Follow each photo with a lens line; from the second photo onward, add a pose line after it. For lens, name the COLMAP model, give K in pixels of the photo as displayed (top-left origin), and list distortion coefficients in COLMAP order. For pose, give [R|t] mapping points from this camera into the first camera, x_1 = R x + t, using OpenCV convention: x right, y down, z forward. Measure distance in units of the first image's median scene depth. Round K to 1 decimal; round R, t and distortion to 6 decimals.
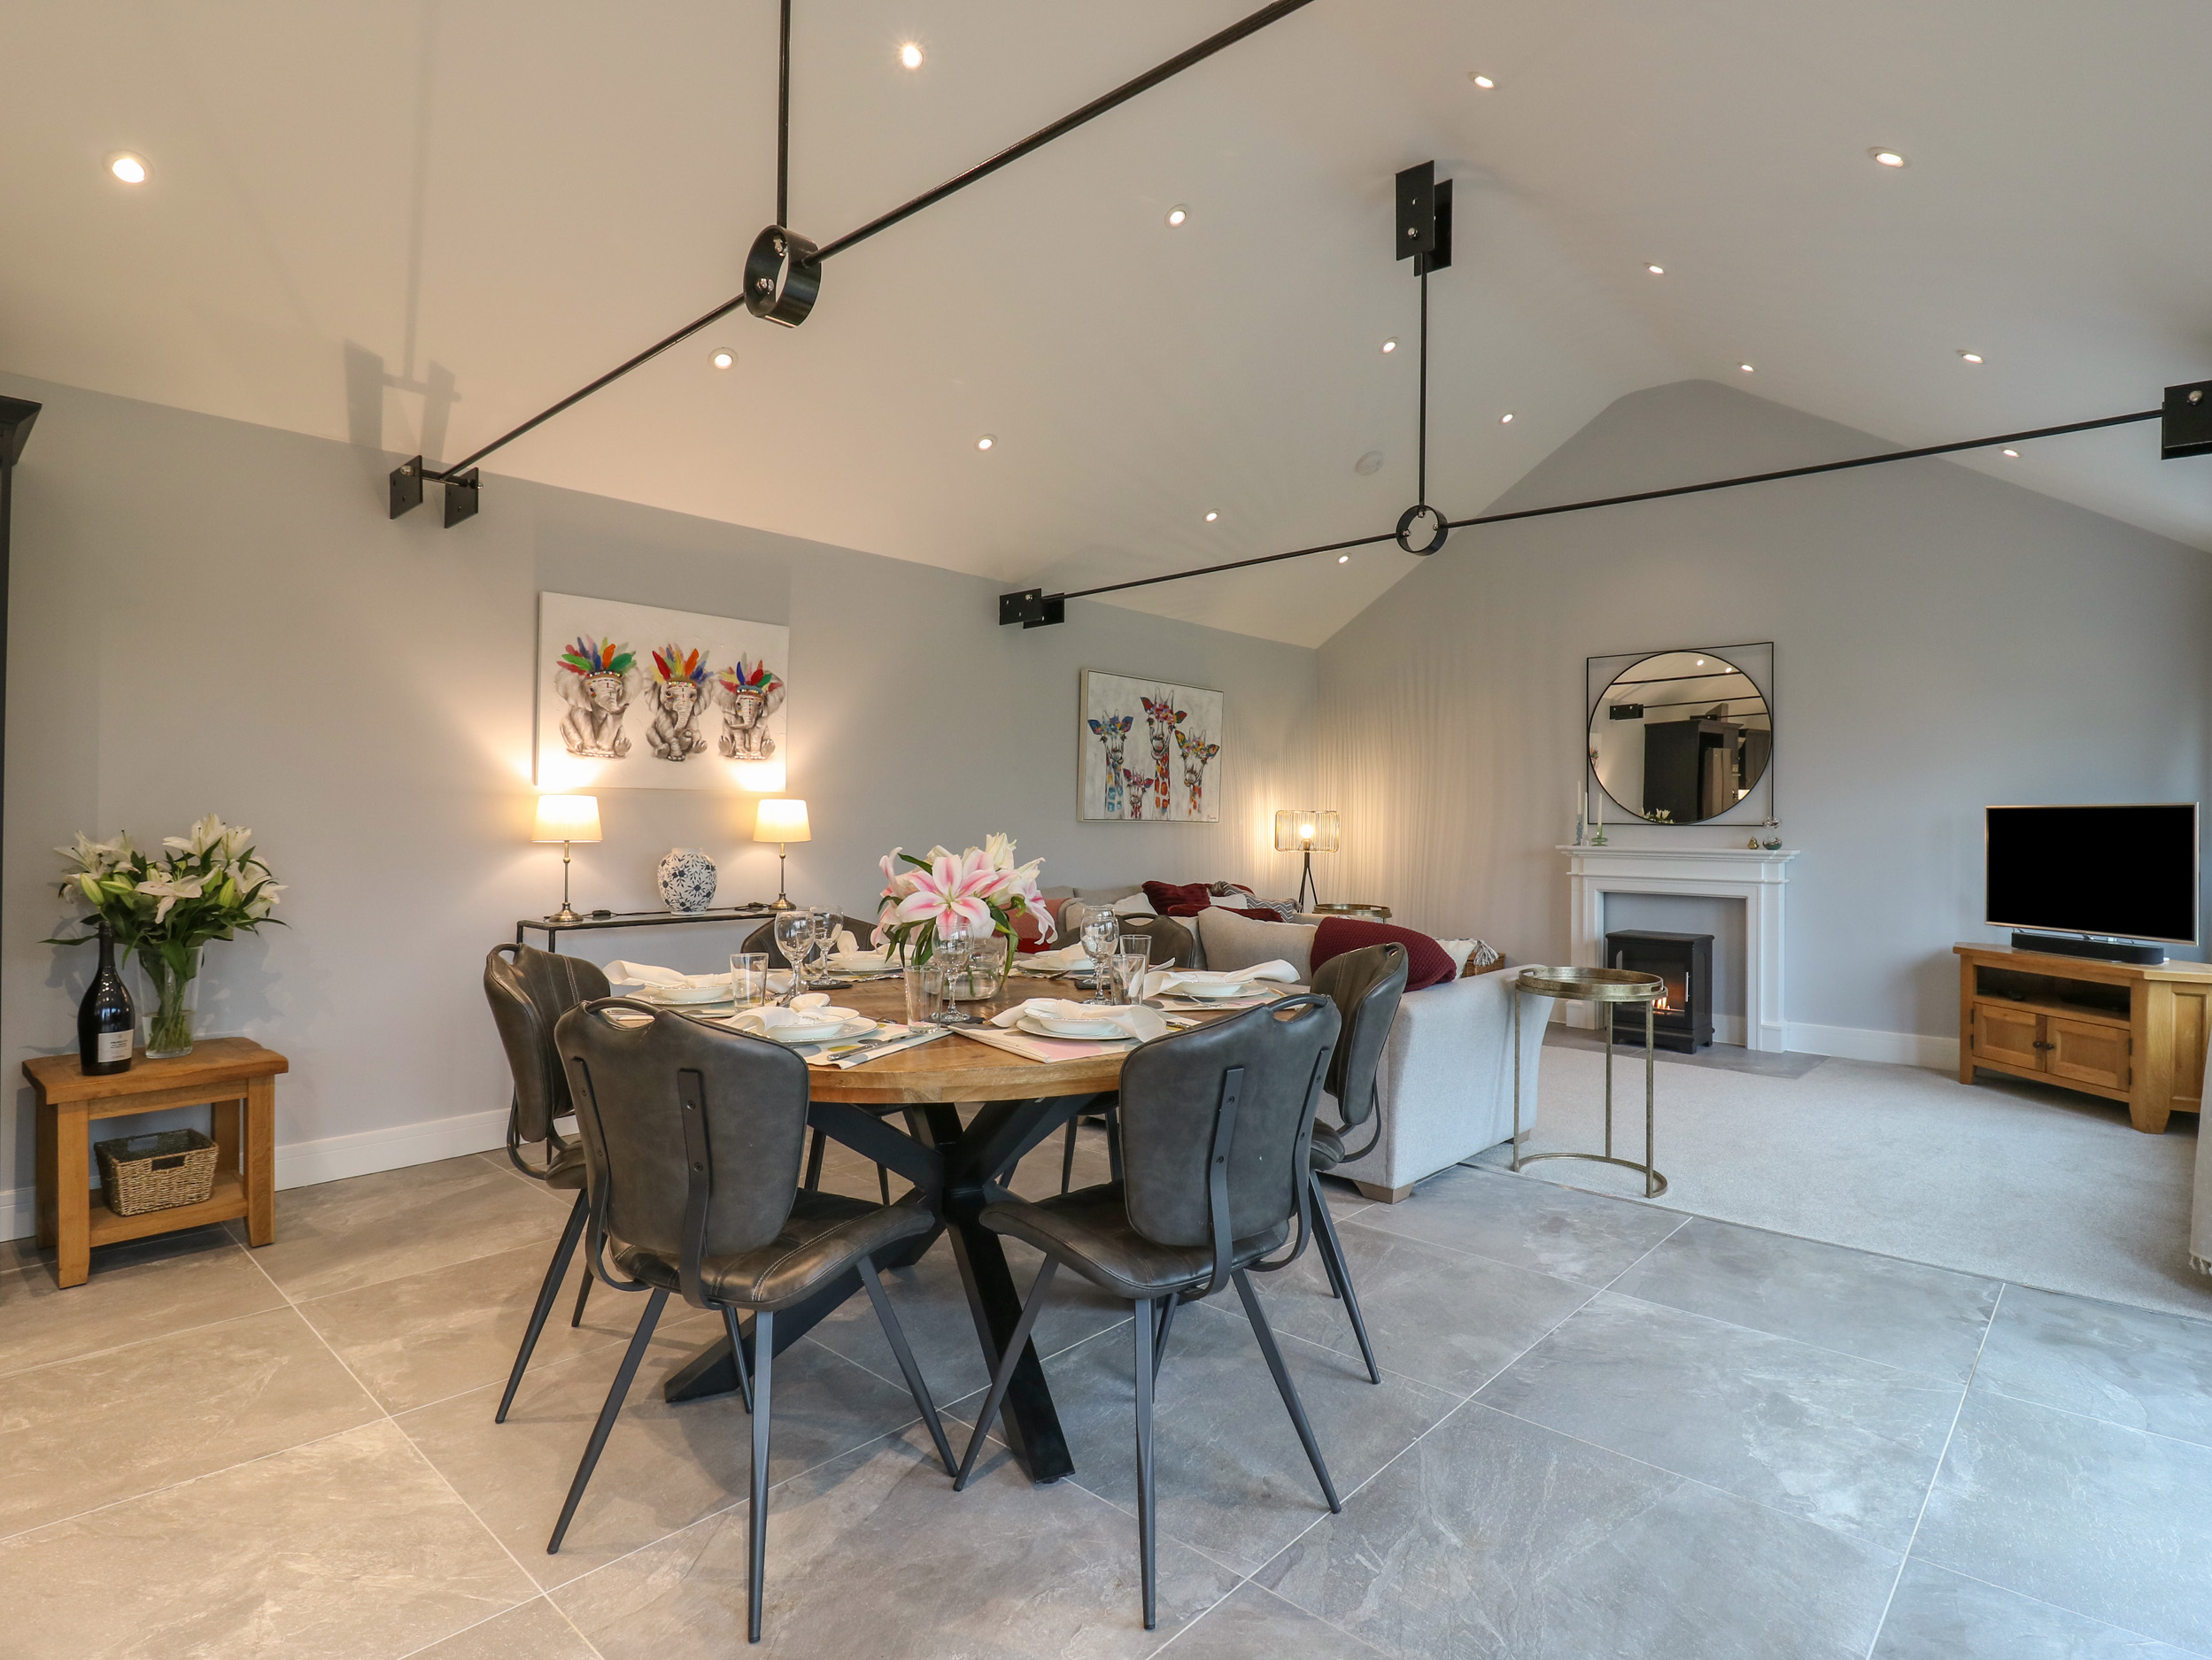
lens RADIAL K [[1151.7, 0, 1121.1], [0, 1151.7, 816.0], [0, 0, 1]] dist [0.001544, -0.012665]
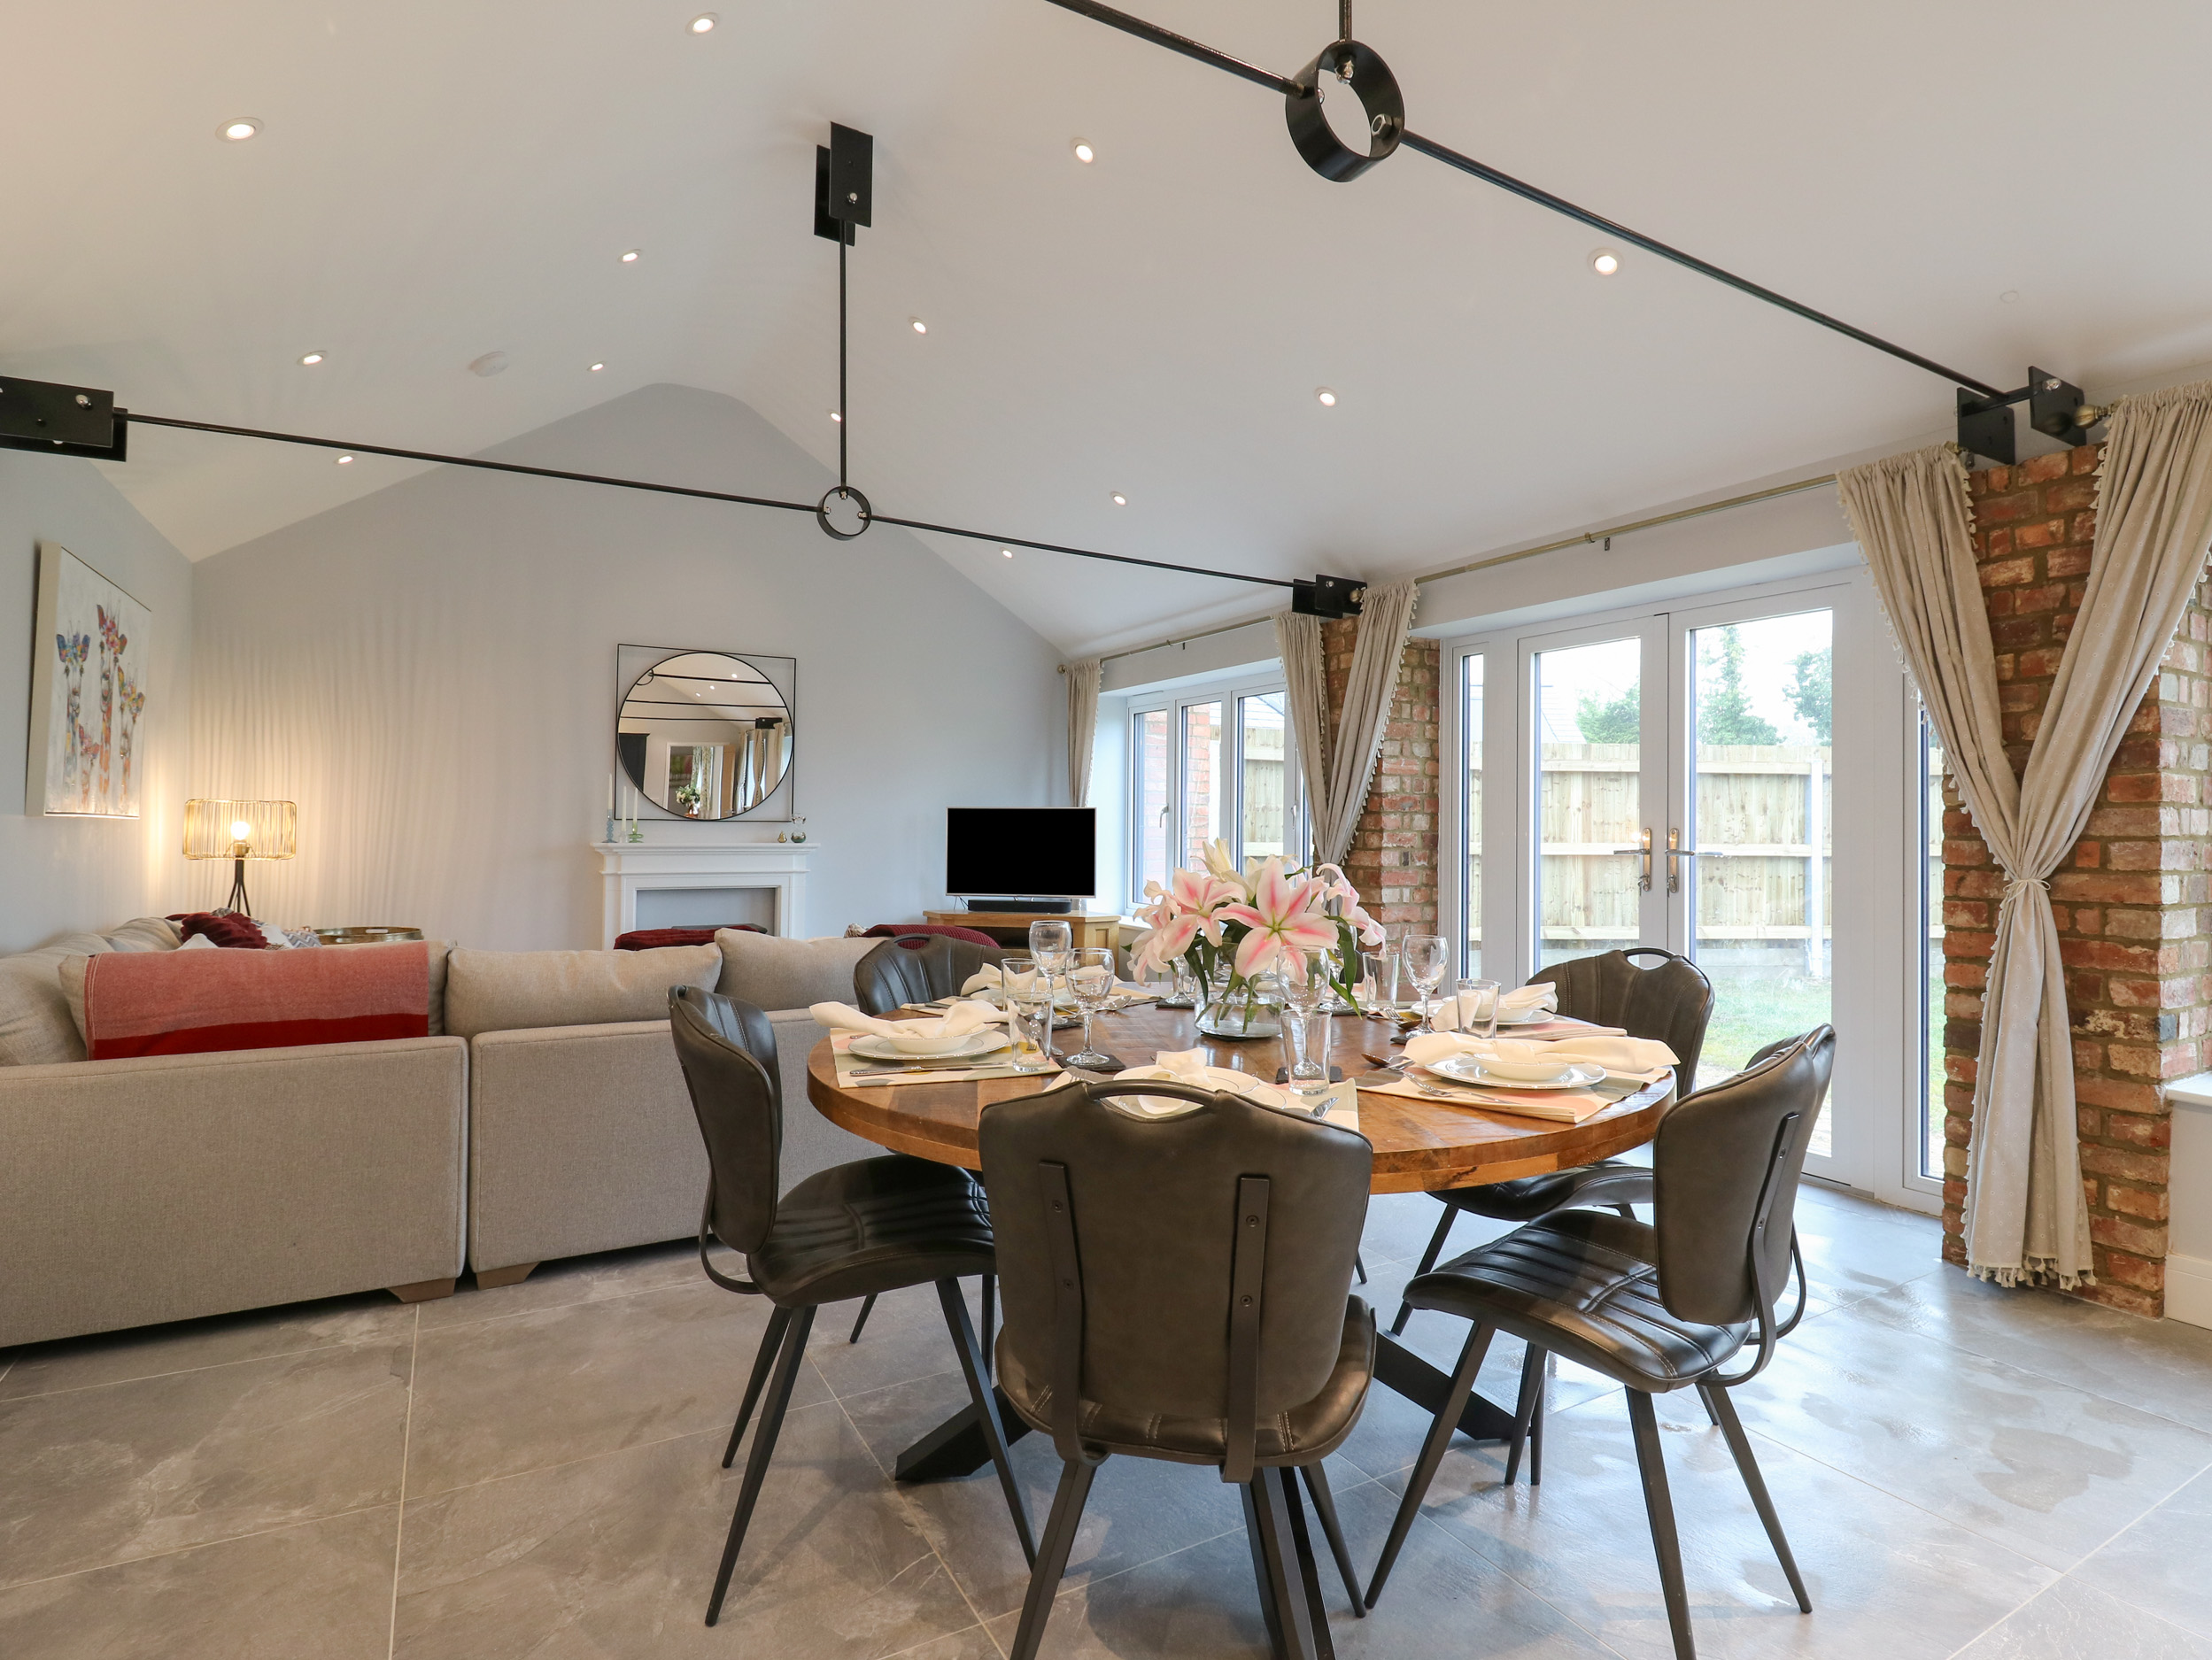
lens RADIAL K [[1151.7, 0, 1116.8], [0, 1151.7, 807.9], [0, 0, 1]] dist [0.001544, -0.012665]
pose [[0.308459, 0.009351, 0.951192, -0.536238], [-0.010078, 0.999928, -0.006562, -0.001052], [-0.951184, -0.007562, 0.308531, 0.457859]]
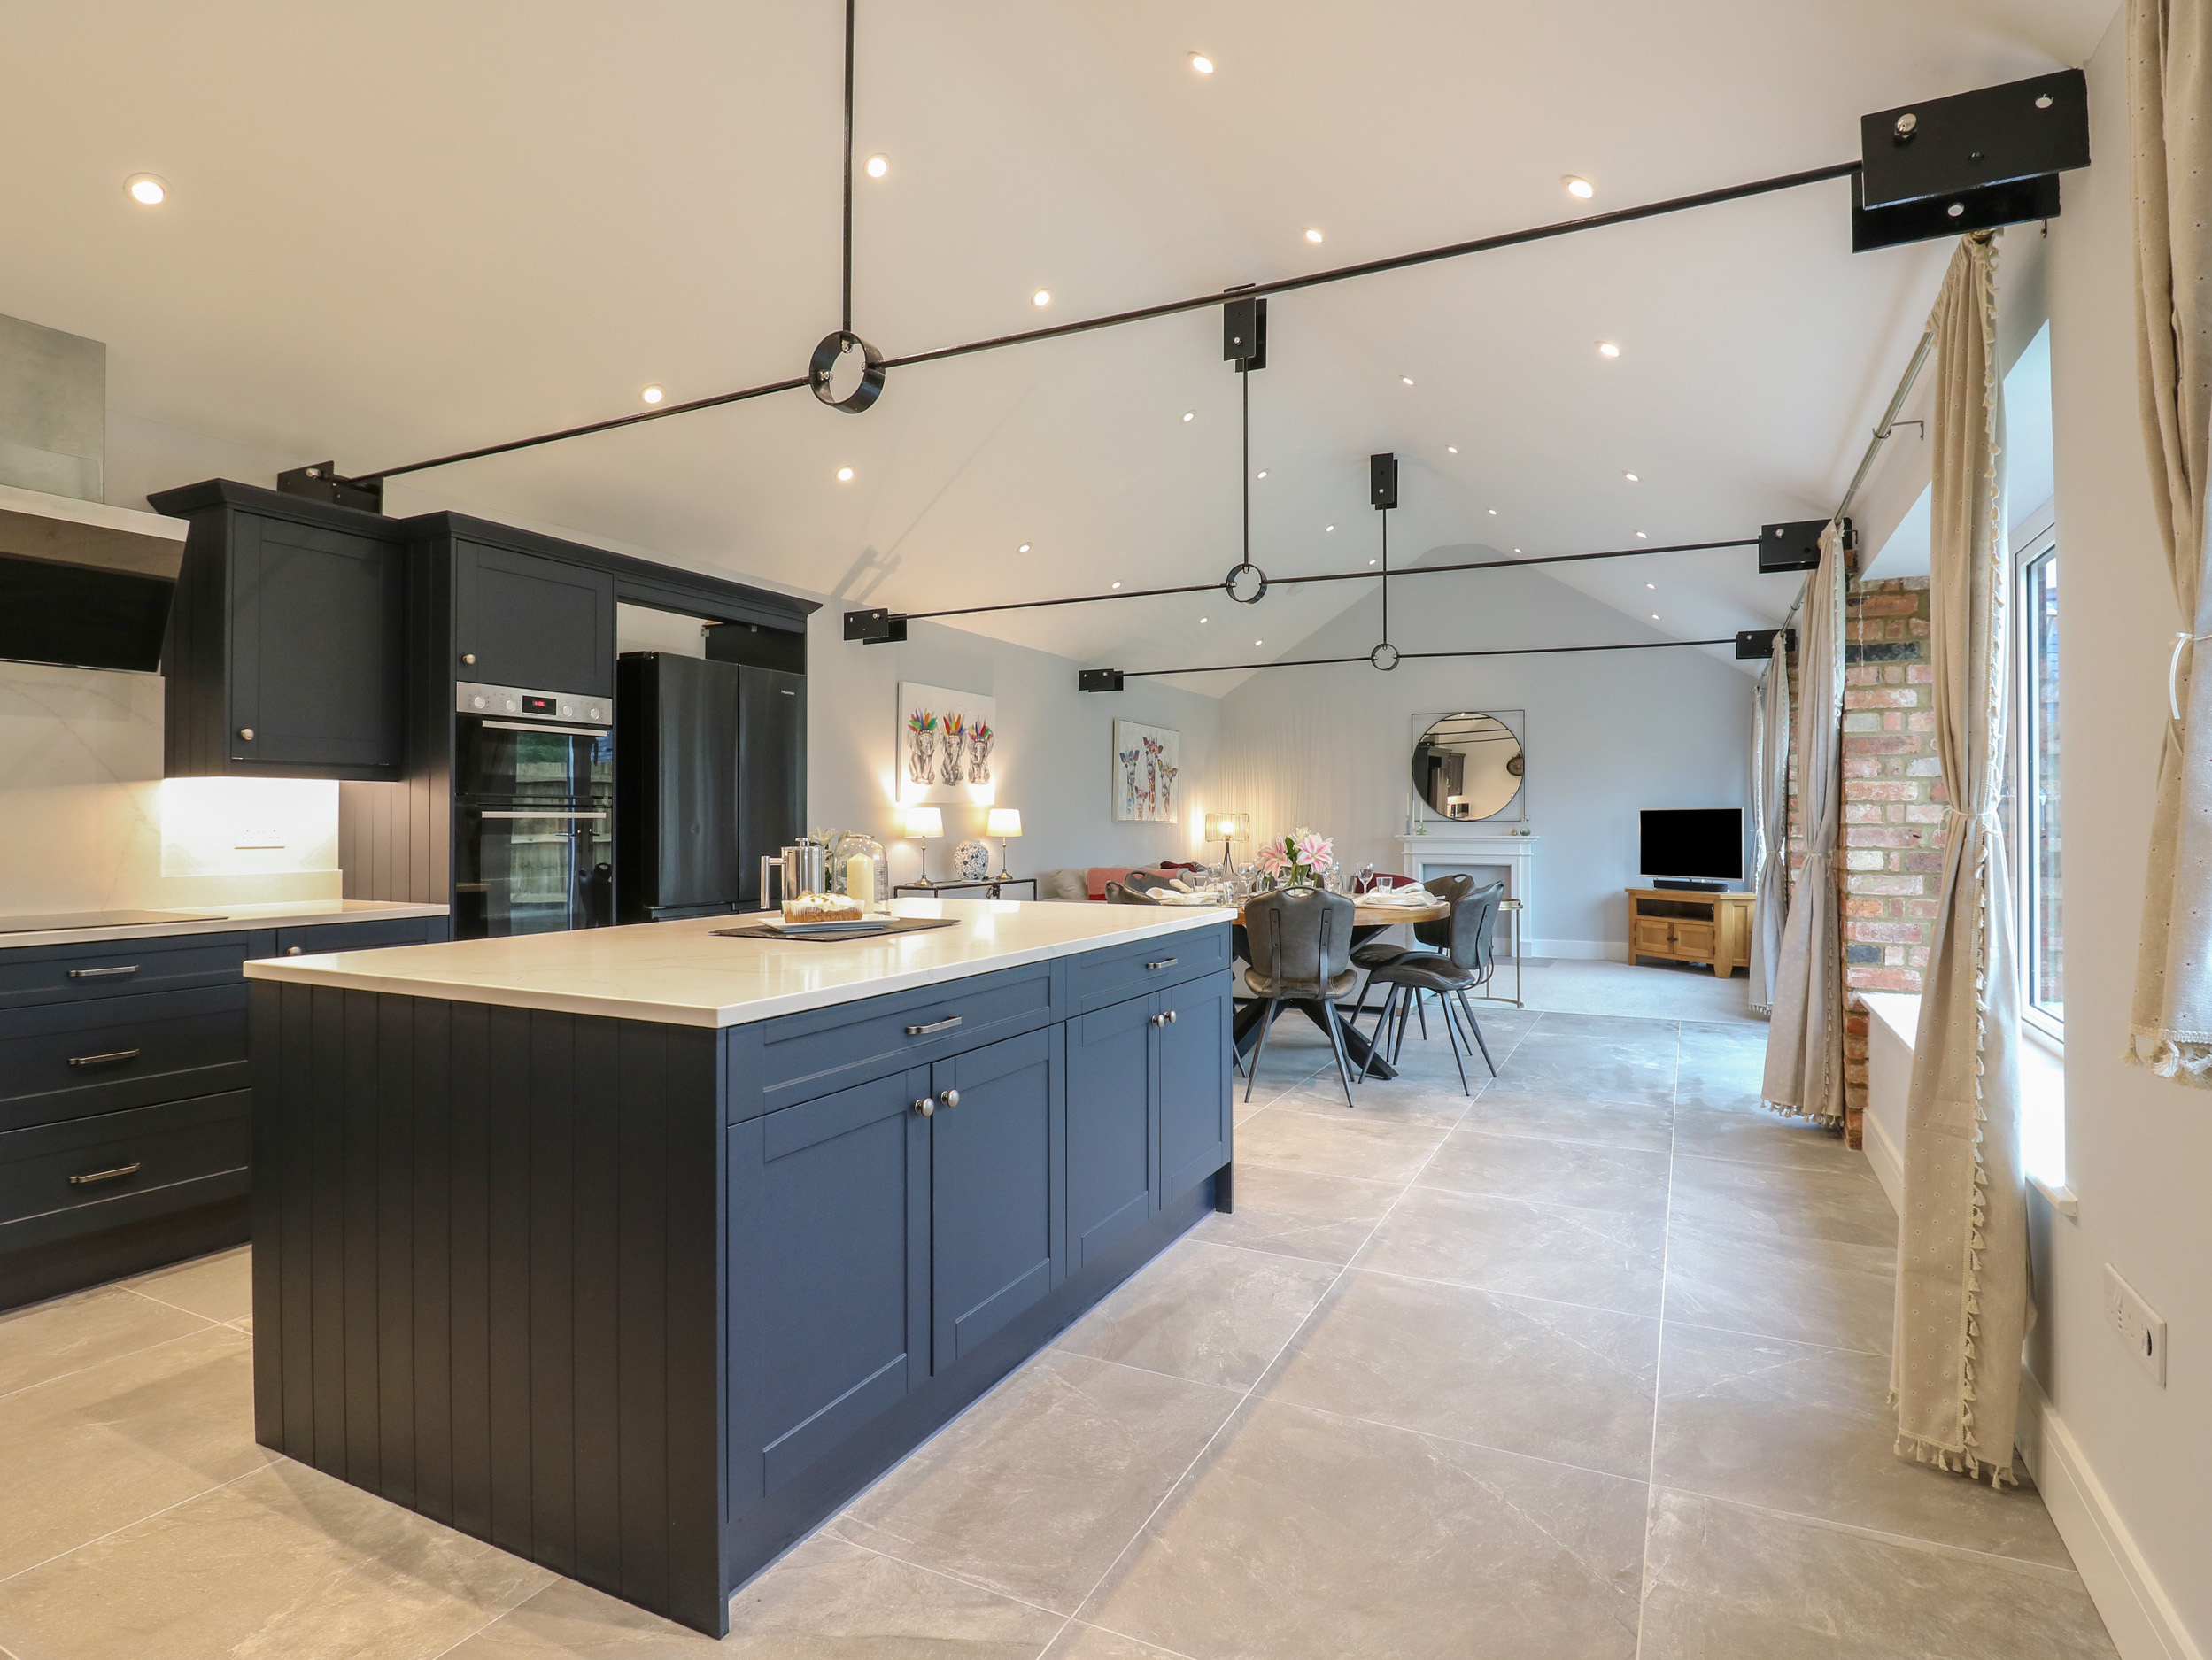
lens RADIAL K [[1151.7, 0, 1112.4], [0, 1151.7, 819.1], [0, 0, 1]] dist [0.001544, -0.012665]
pose [[0.963218, -0.006908, 0.268633, -0.589443], [0.005836, 0.999971, 0.004792, -0.007596], [-0.268658, -0.003048, 0.963231, -0.571882]]
